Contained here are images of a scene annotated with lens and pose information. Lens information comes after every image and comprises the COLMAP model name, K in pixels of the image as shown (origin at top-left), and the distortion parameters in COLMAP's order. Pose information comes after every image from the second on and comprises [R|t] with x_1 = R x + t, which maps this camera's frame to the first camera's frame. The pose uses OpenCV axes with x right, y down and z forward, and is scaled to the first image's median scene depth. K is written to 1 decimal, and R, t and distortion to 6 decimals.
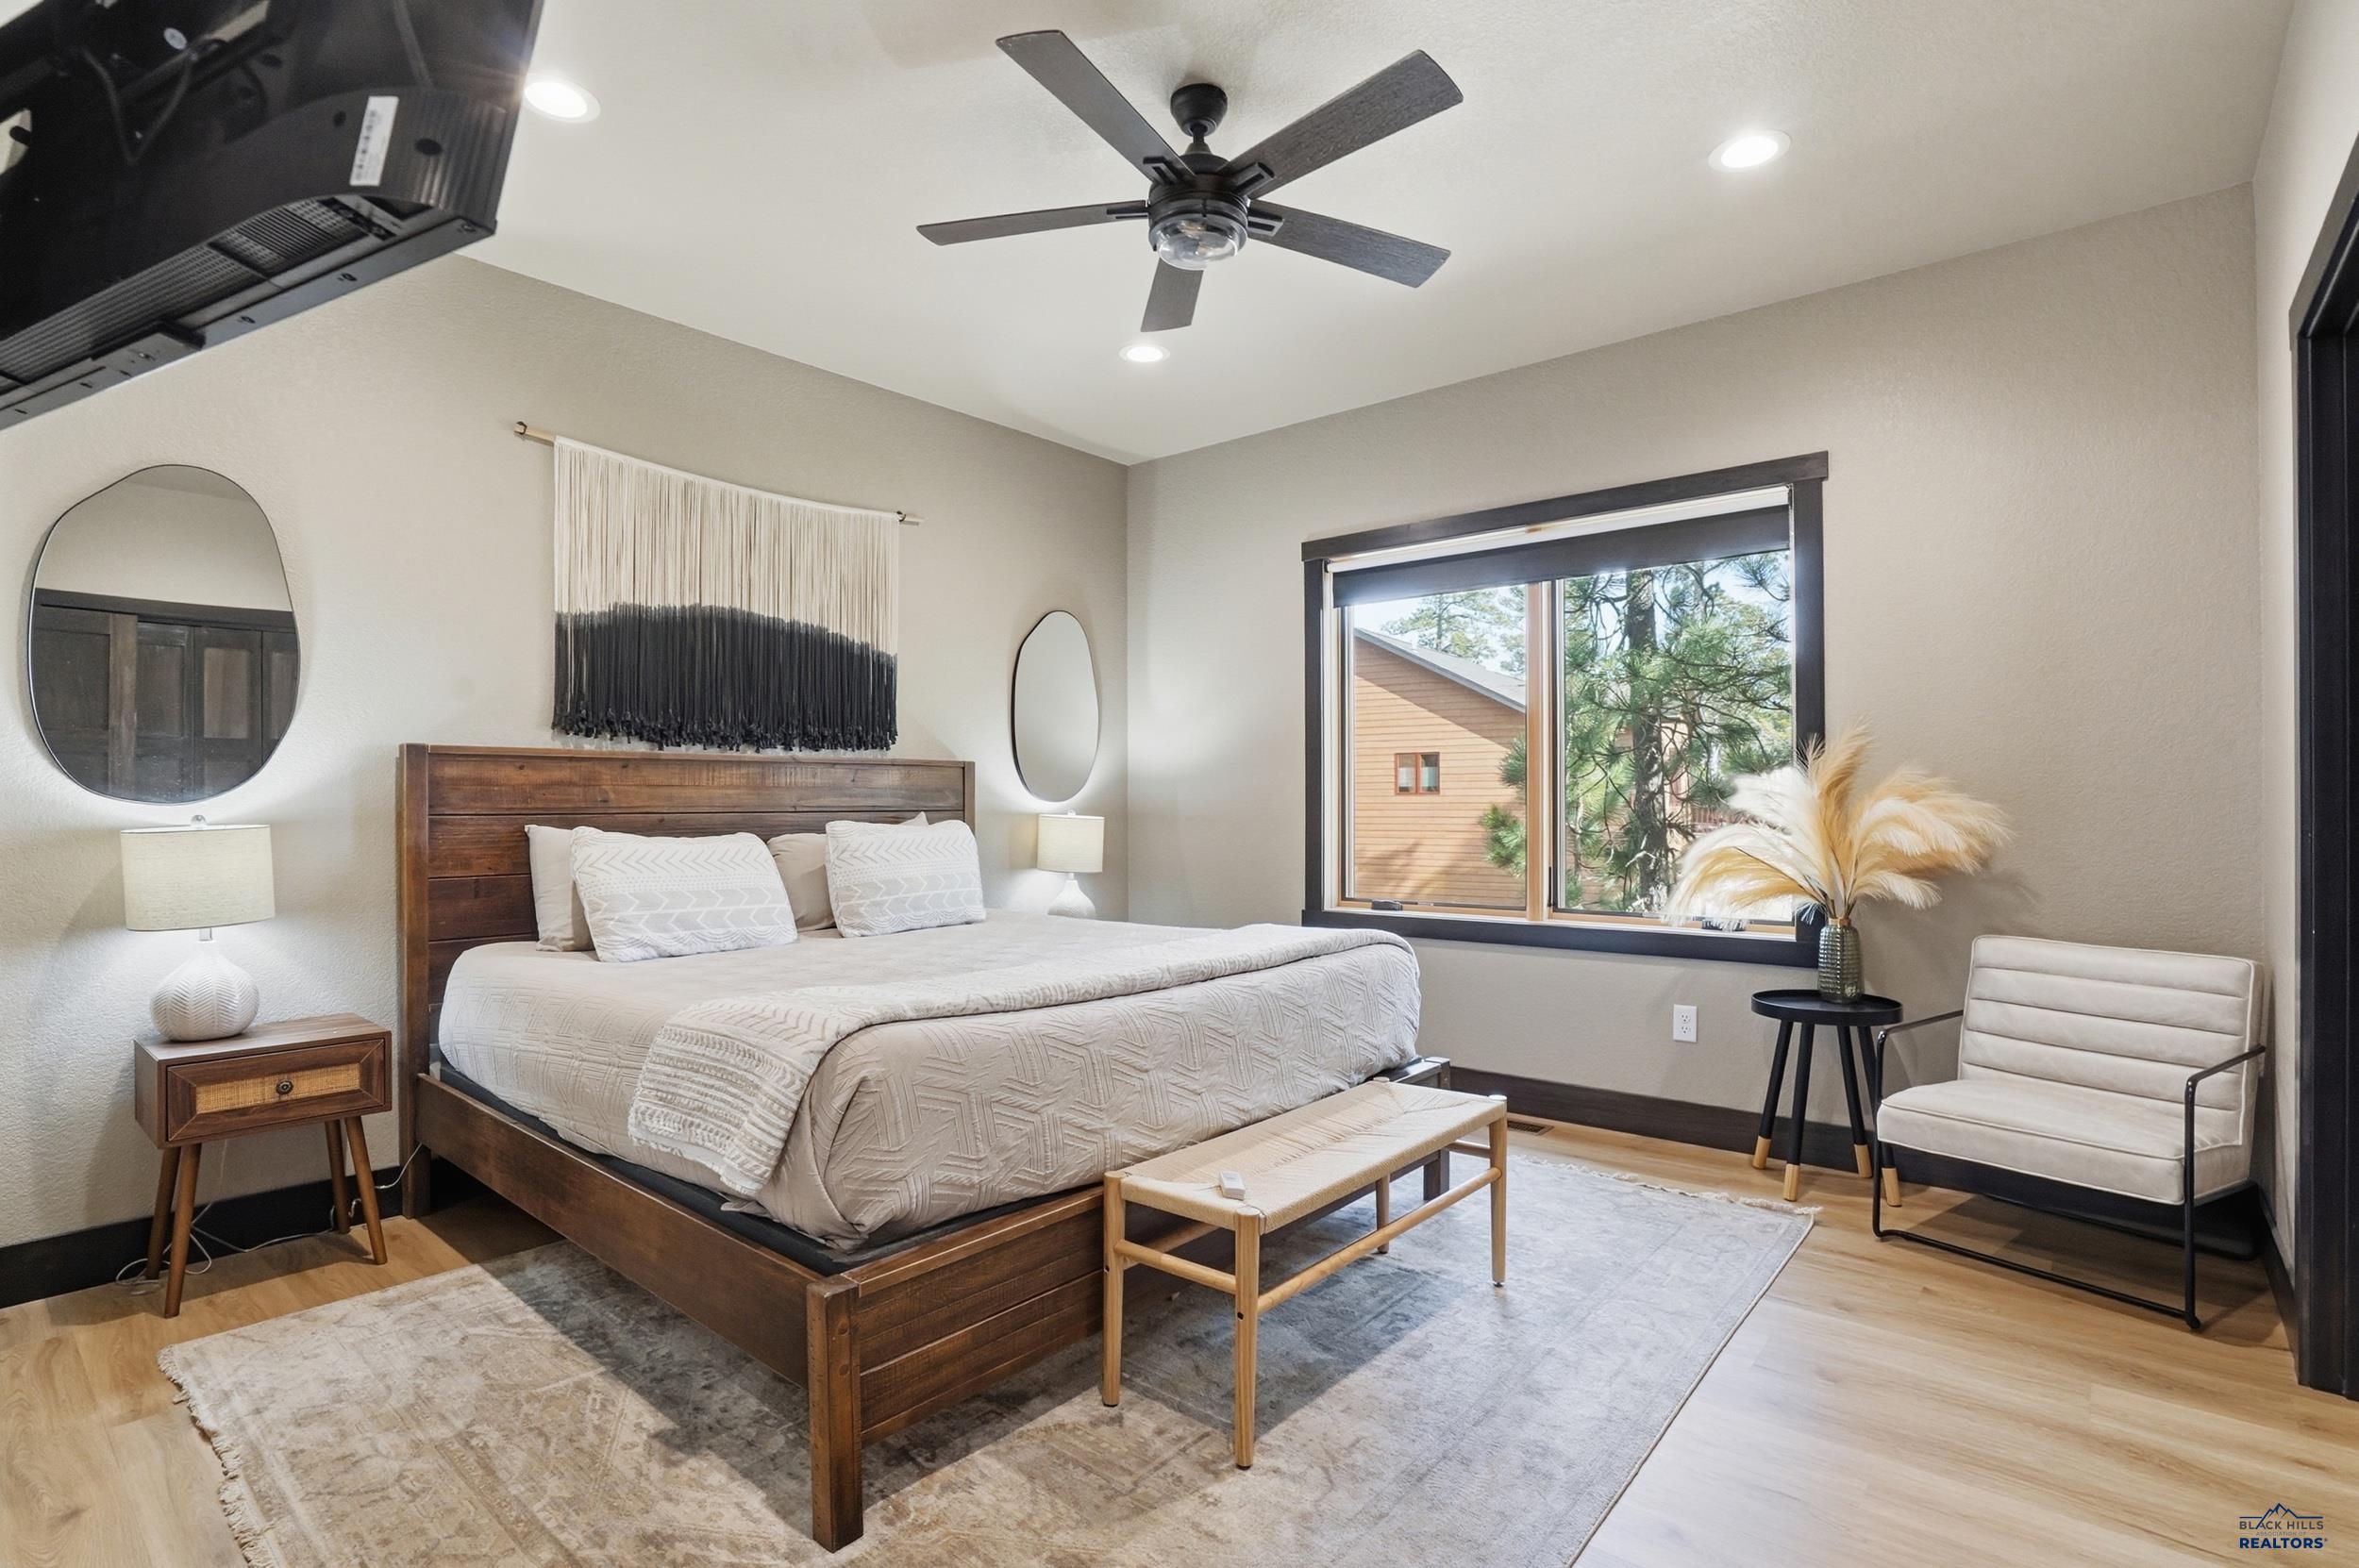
lens RADIAL K [[1119.9, 0, 1179.5], [0, 1119.9, 784.0], [0, 0, 1]] dist [-0.030272, 0.000644]
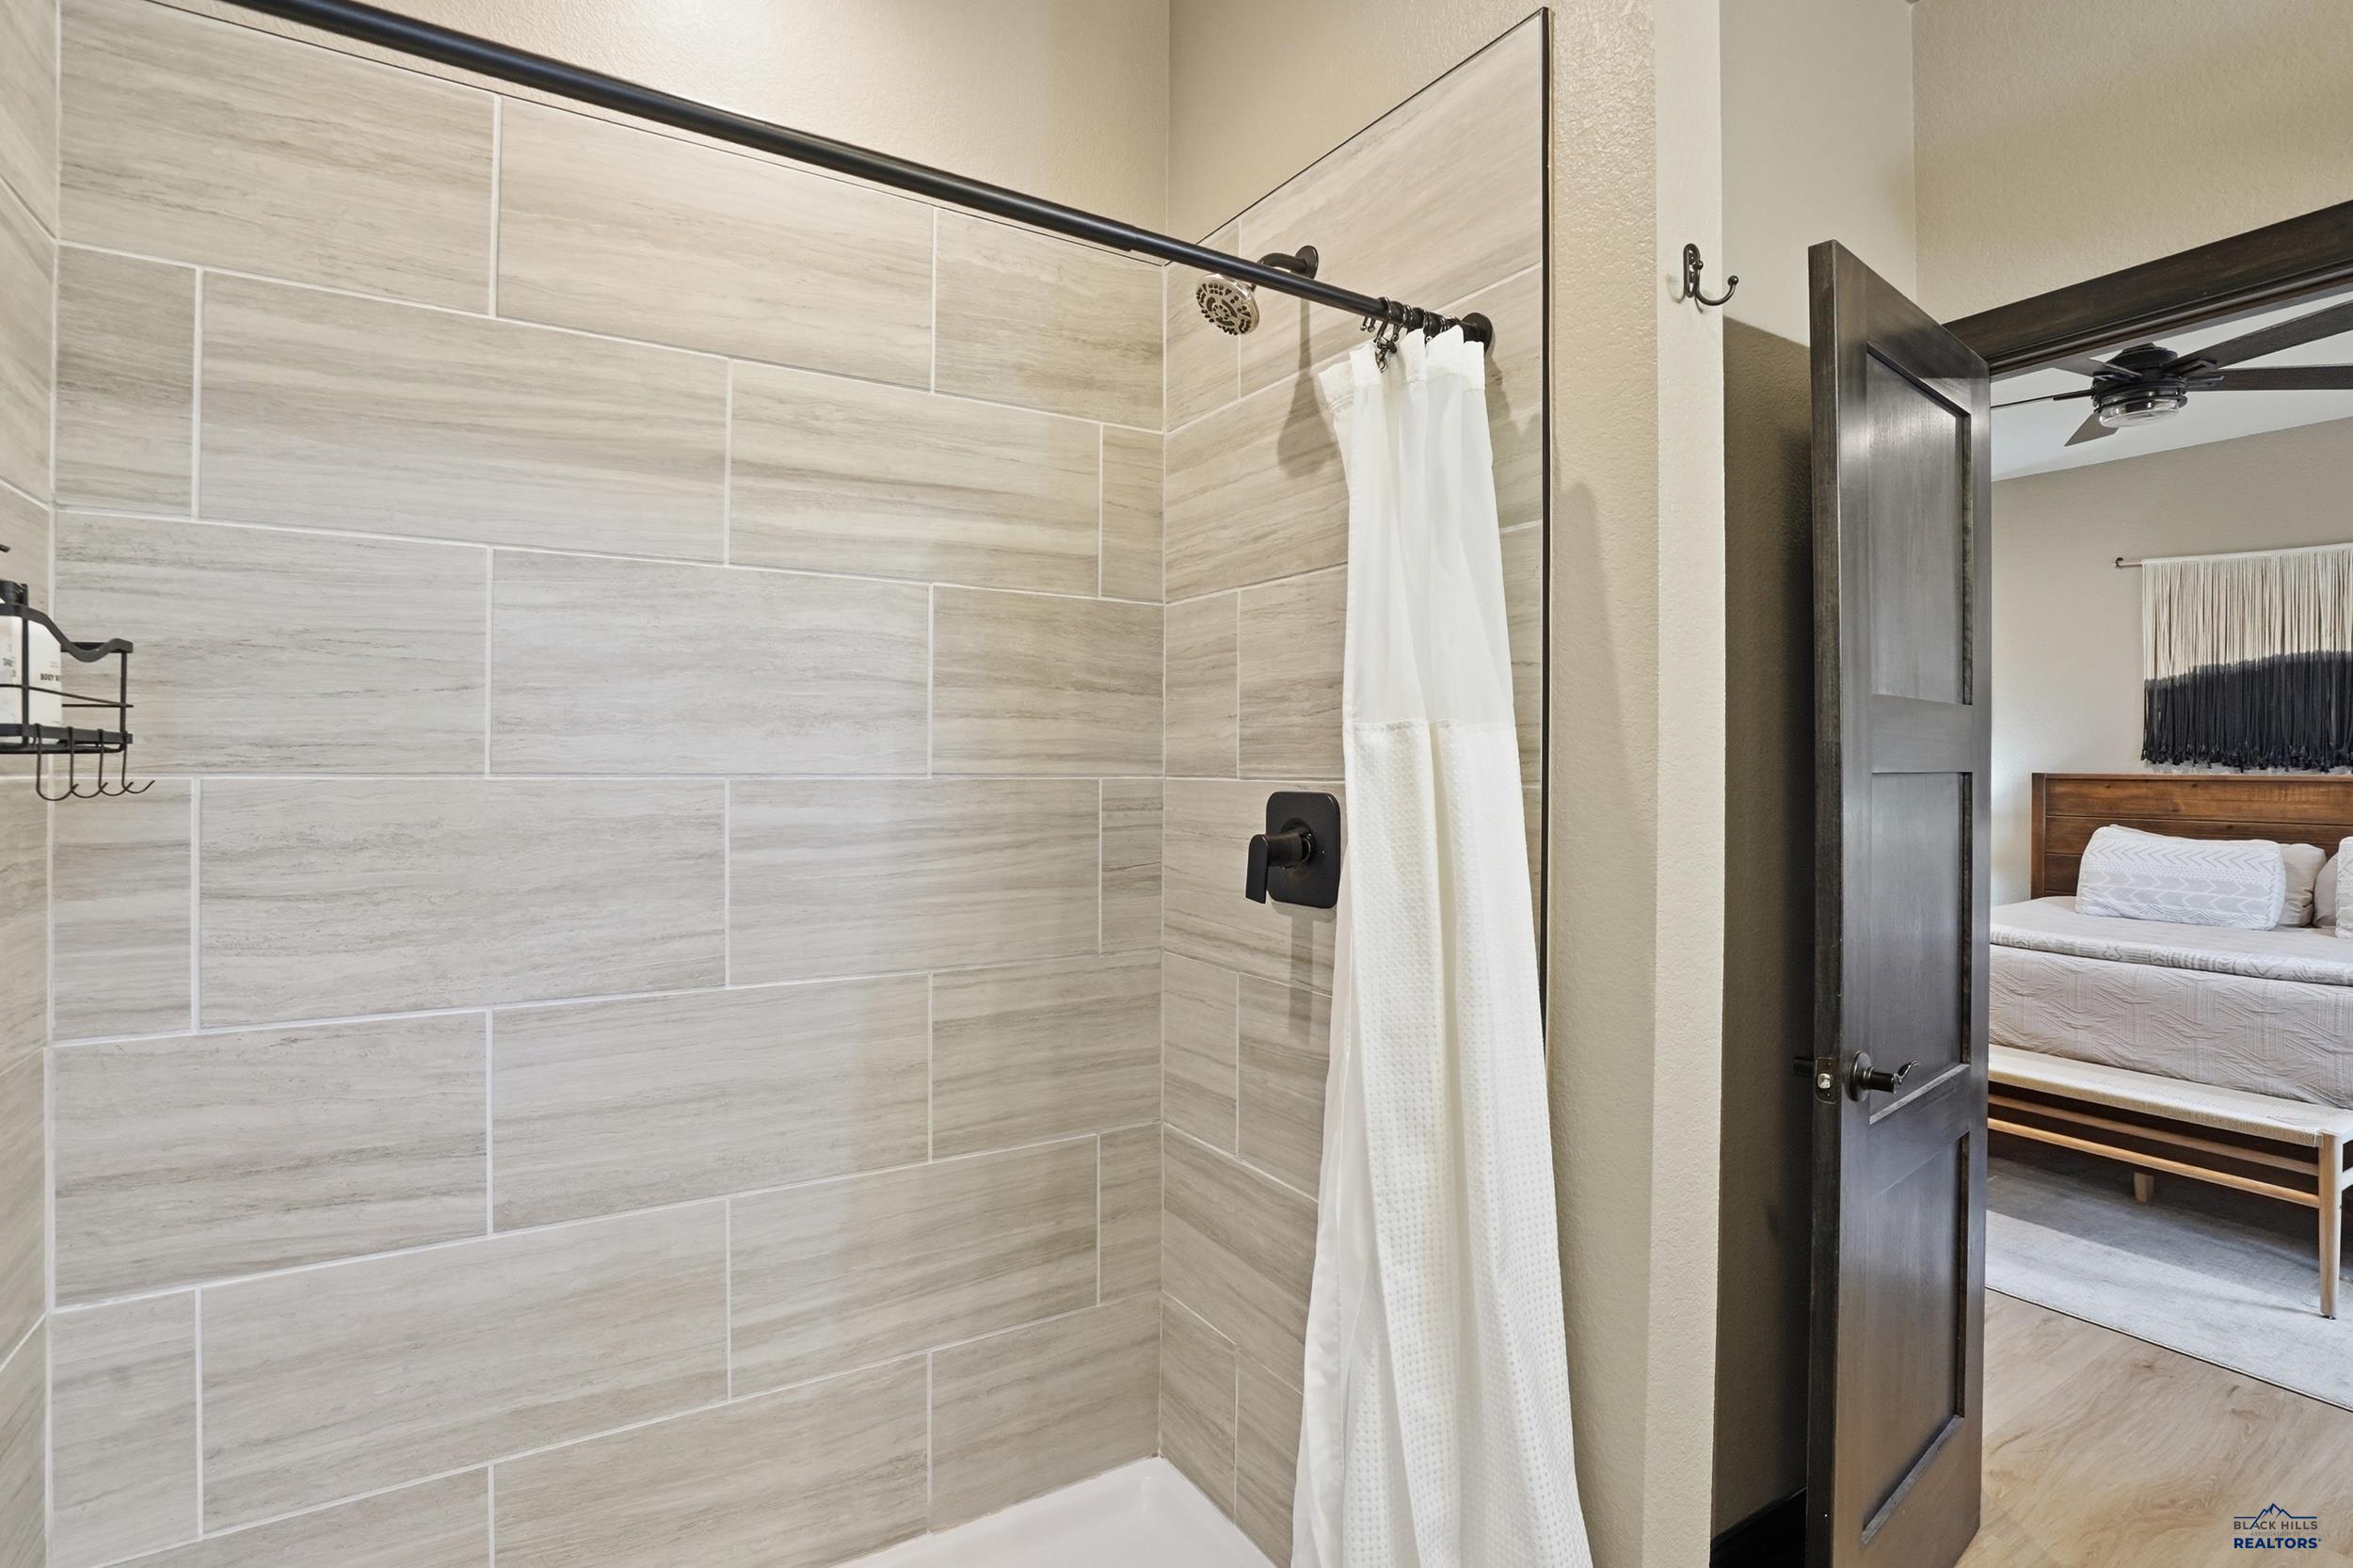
lens RADIAL K [[1117.1, 0, 1176.5], [0, 1117.1, 784.0], [0, 0, 1]] dist [-0.030272, 0.000644]
pose [[-0.311738, 0.014497, -0.950058, 1.210429], [0.005288, 0.999895, 0.013522, -0.044738], [0.950153, -0.000809, -0.311782, 0.235696]]
